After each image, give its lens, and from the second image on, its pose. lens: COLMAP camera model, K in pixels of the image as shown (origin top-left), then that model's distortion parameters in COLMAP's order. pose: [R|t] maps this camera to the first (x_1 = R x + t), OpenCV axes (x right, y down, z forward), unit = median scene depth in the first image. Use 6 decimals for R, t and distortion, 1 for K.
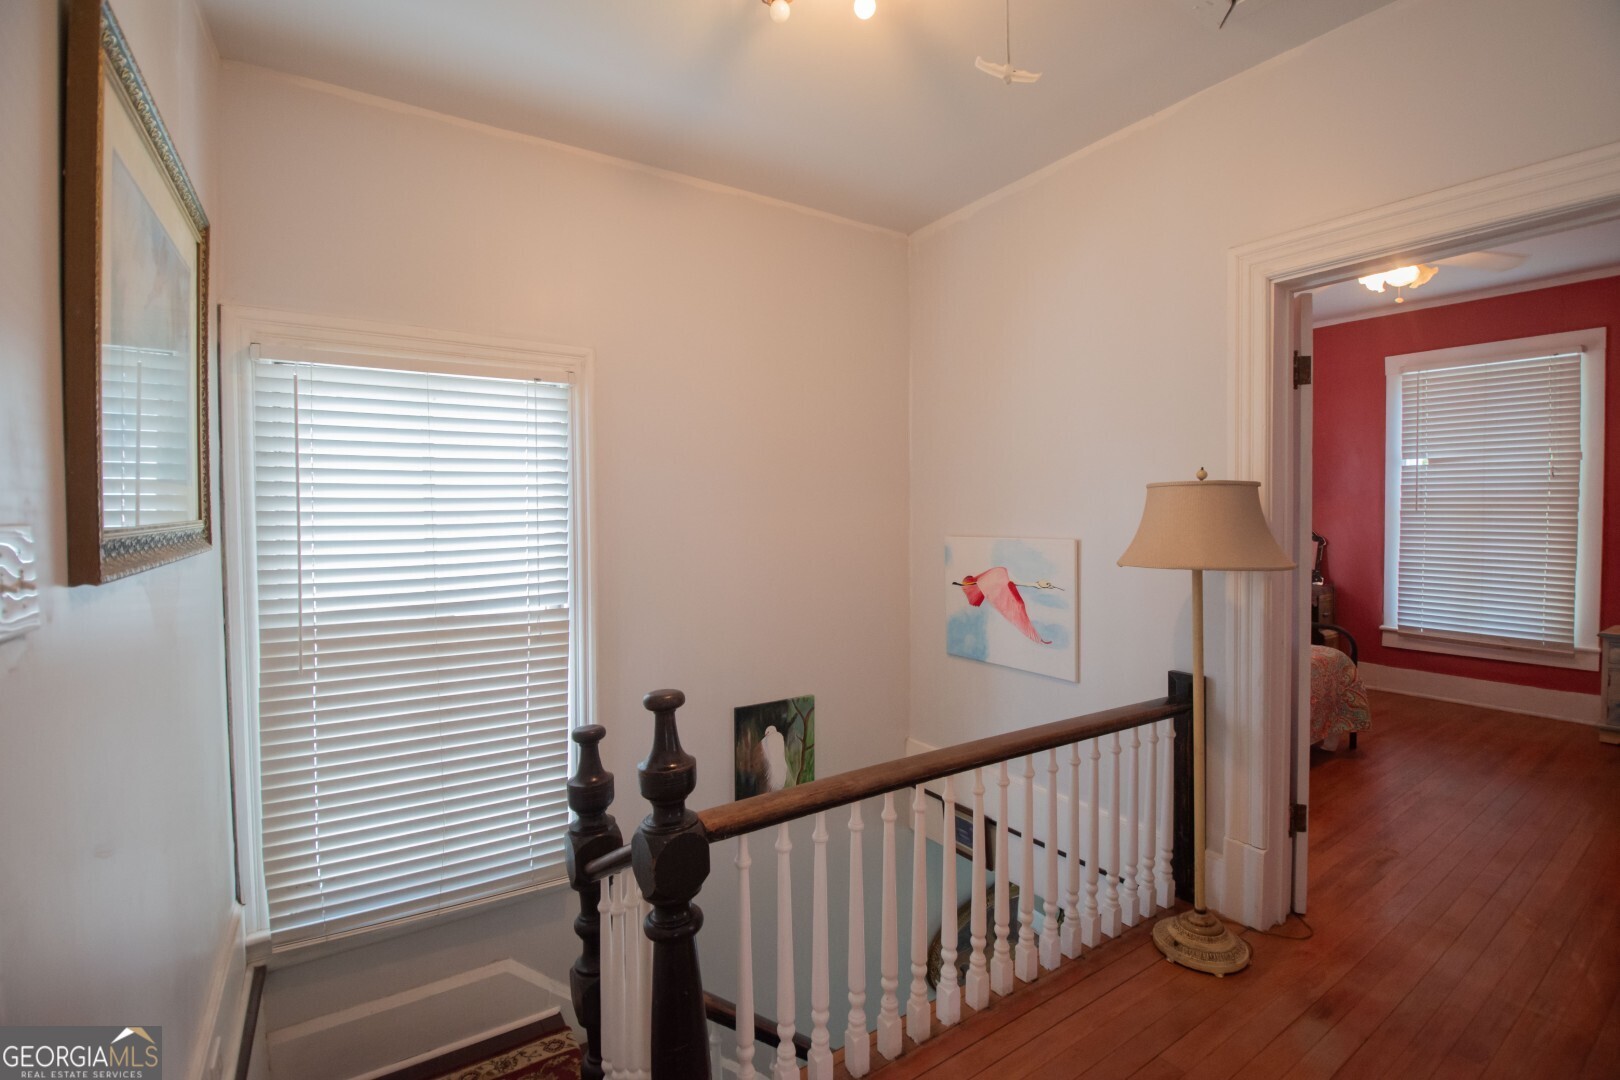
lens RADIAL K [[709.5, 0, 841.9], [0, 709.5, 529.7], [0, 0, 1]] dist [-0.001946, -0.013929]
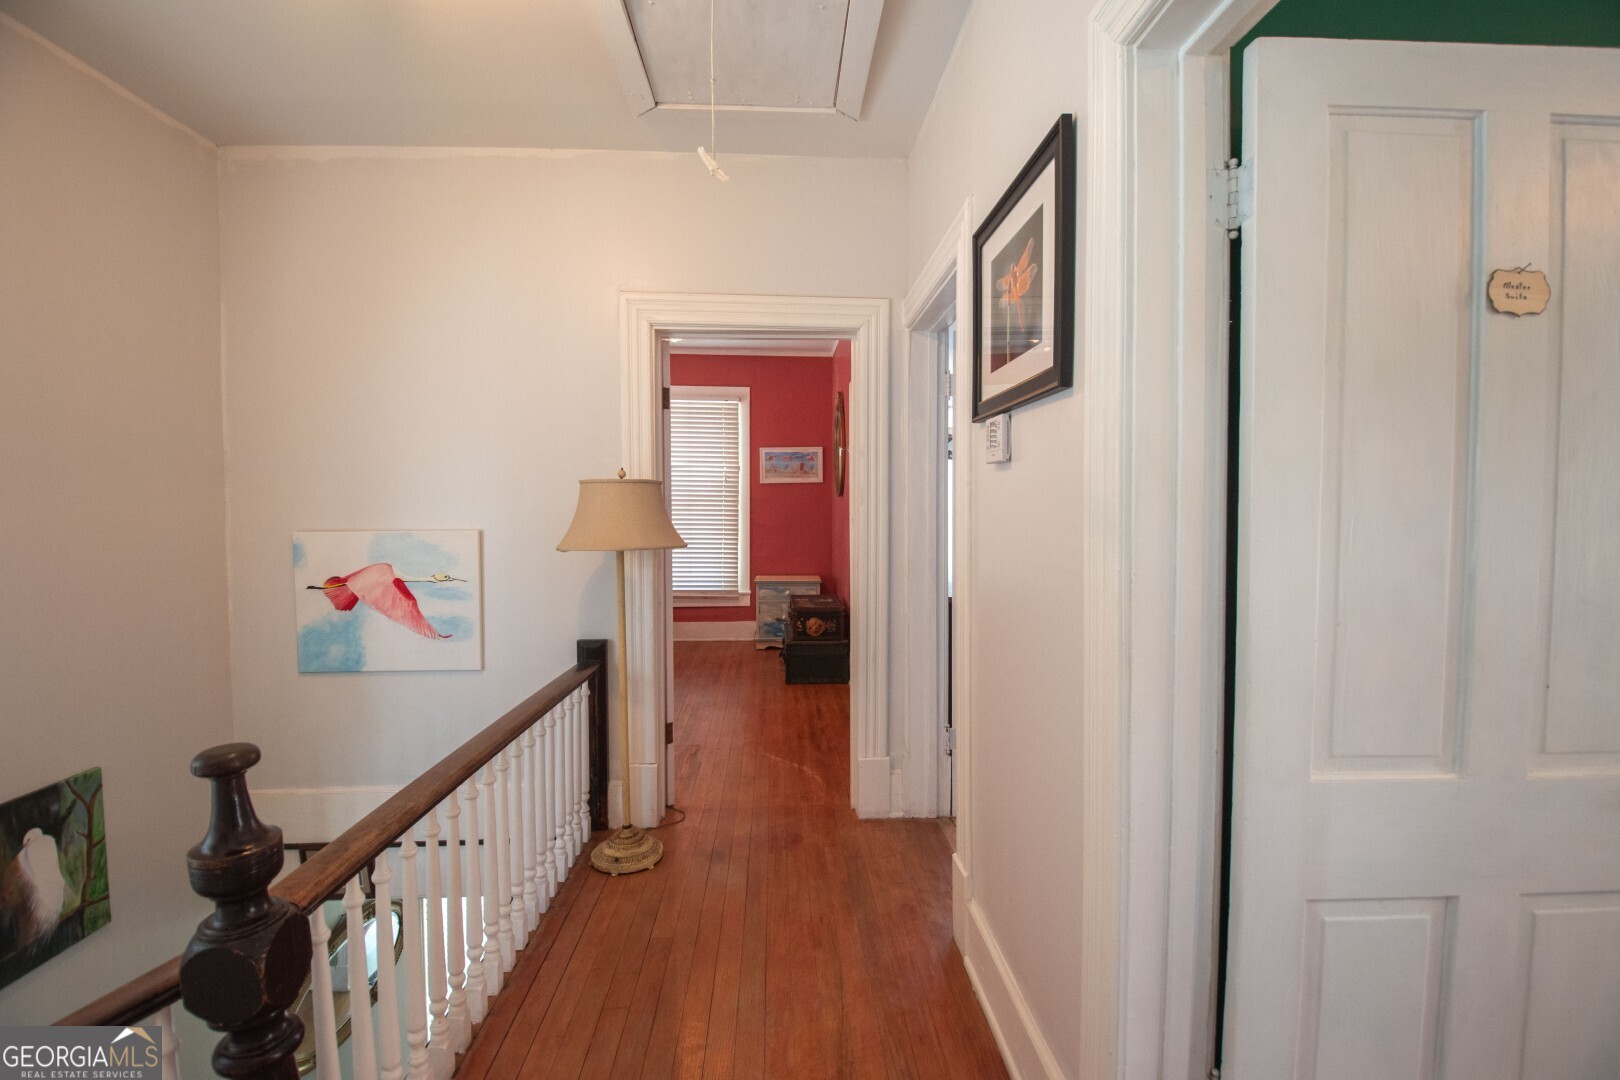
lens RADIAL K [[708.0, 0, 817.4], [0, 708.0, 526.3], [0, 0, 1]] dist [-0.000065, -0.015653]
pose [[0.512954, -0.023132, 0.858104, -0.210783], [0.017144, 0.999714, 0.016701, -0.000758], [-0.858245, 0.006144, 0.513204, 0.042115]]
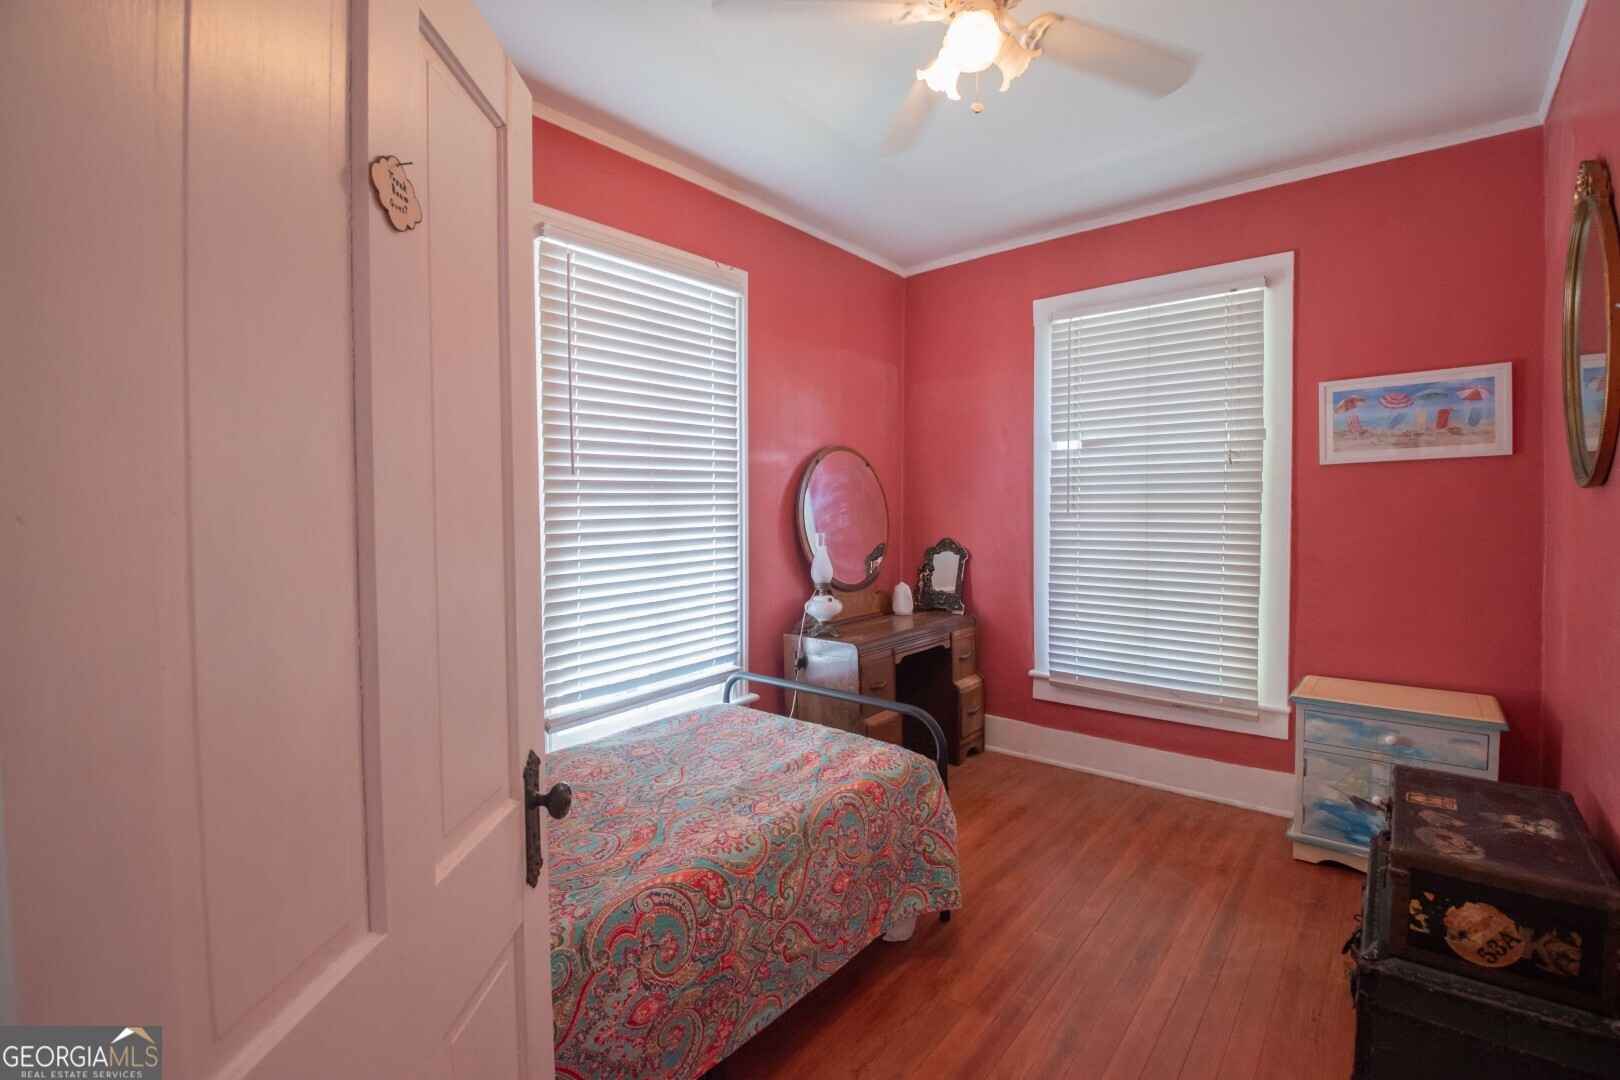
lens RADIAL K [[716.5, 0, 809.0], [0, 716.5, 534.4], [0, 0, 1]] dist [-0.000277, -0.018086]
pose [[0.961265, -0.012563, 0.275340, 0.431776], [0.011417, 0.999918, 0.005763, -0.014530], [-0.275389, -0.002396, 0.961330, 0.443846]]
